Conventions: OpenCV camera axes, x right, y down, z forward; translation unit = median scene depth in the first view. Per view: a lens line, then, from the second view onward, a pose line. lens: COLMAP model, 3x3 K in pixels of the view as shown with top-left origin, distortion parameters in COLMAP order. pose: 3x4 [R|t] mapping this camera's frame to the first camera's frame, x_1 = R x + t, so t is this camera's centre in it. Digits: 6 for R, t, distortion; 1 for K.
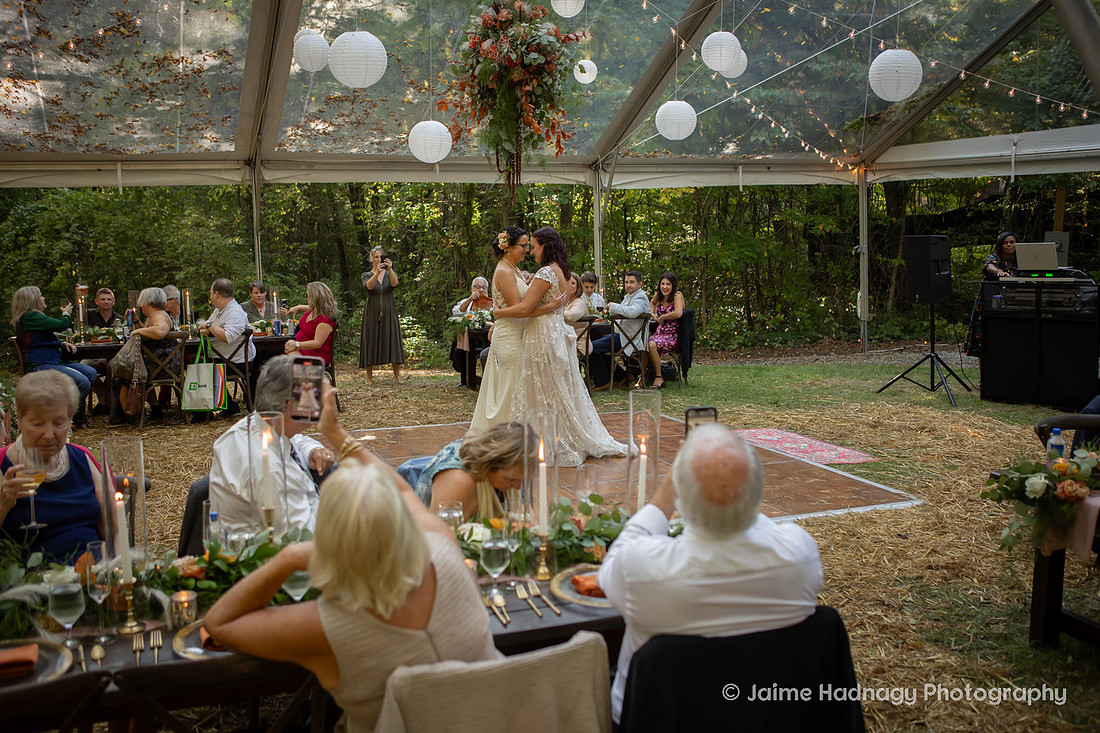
lens RADIAL K [[1072.9, 0, 549.3], [0, 1072.9, 366.2], [0, 0, 1]] dist [-0.063060, 0.000000]
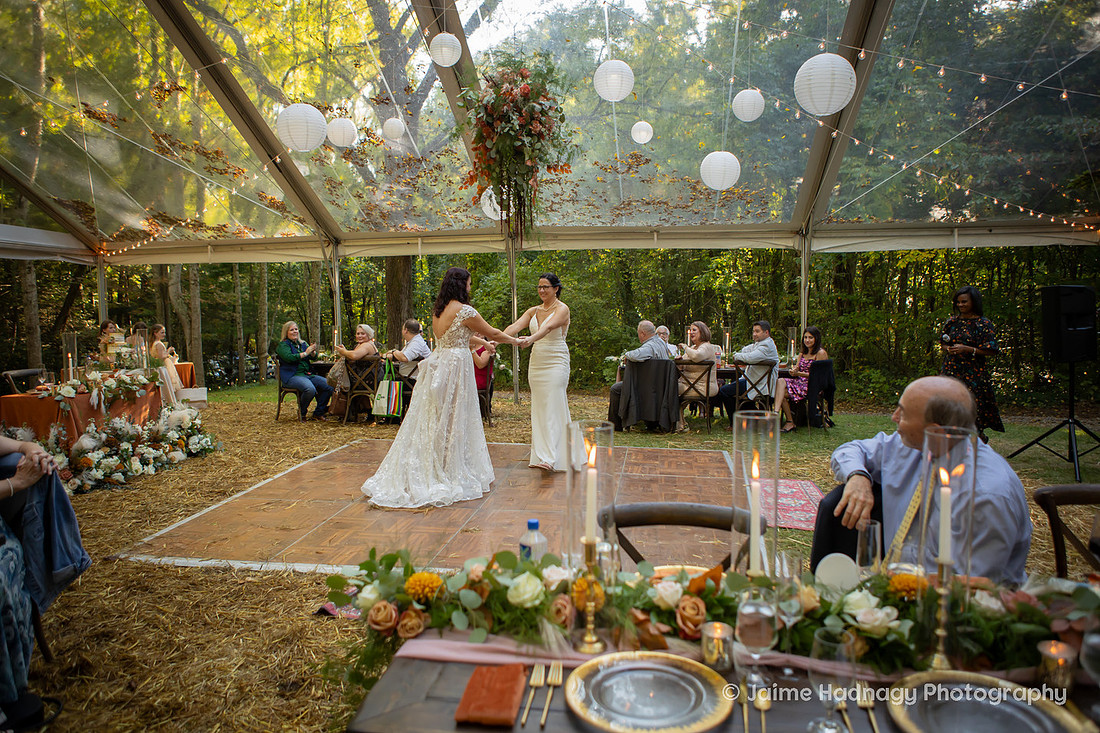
lens RADIAL K [[776.0, 0, 550.9], [0, 776.0, 366.8], [0, 0, 1]] dist [-0.010237, -0.002651]
pose [[0.883589, 0.051268, -0.465449, 0.258735], [-0.070307, 0.997246, -0.023624, -0.009898], [0.462956, 0.053598, 0.884759, 0.209402]]
